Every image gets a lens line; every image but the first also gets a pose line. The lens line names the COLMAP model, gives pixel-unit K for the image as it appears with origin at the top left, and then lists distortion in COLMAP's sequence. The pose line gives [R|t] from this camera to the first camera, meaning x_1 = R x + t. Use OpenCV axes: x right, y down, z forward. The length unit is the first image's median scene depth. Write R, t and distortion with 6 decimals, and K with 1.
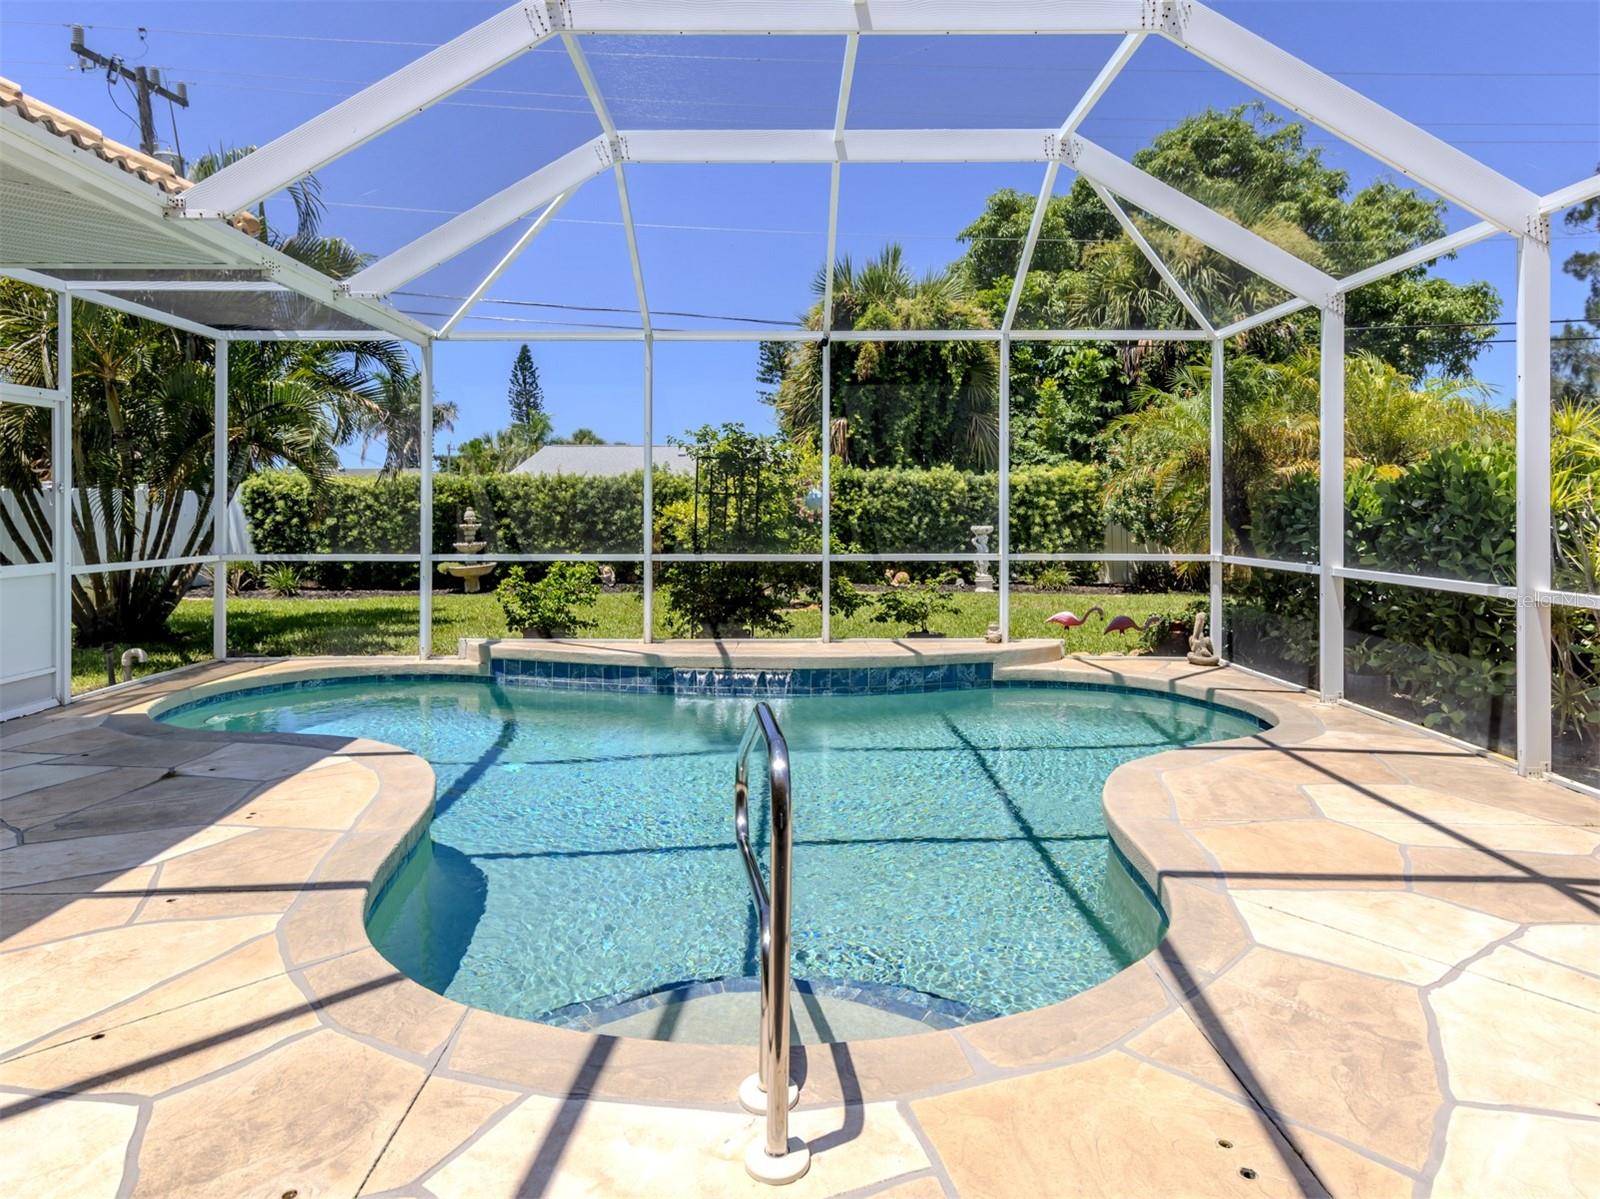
lens RADIAL K [[983.0, 0, 800.0], [0, 983.0, 599.5], [0, 0, 1]] dist [0.006813, 0.000096]
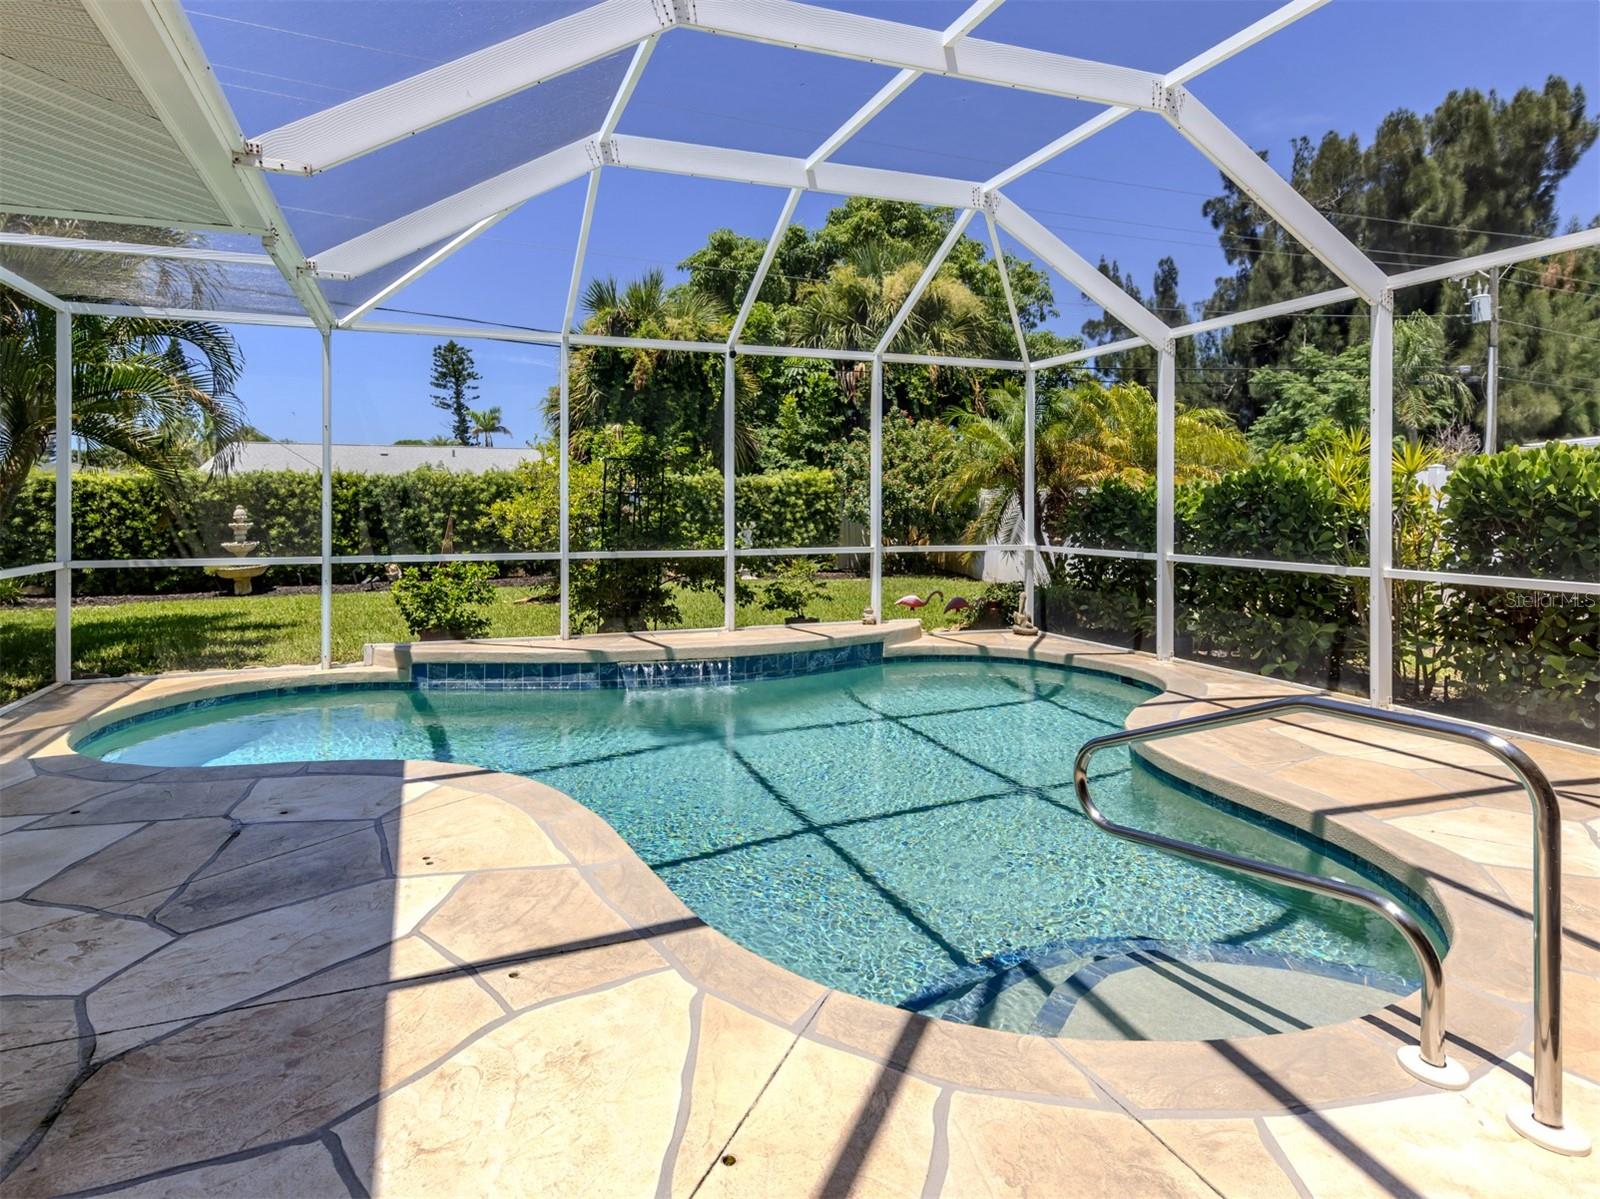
lens RADIAL K [[863.4, 0, 737.1], [0, 863.4, 587.3], [0, 0, 1]] dist [0.003917, 0.001007]
pose [[0.948275, -0.029734, 0.316055, -0.257381], [0.029093, 0.999554, 0.006746, -0.010289], [-0.316114, 0.002798, 0.948717, 0.088590]]
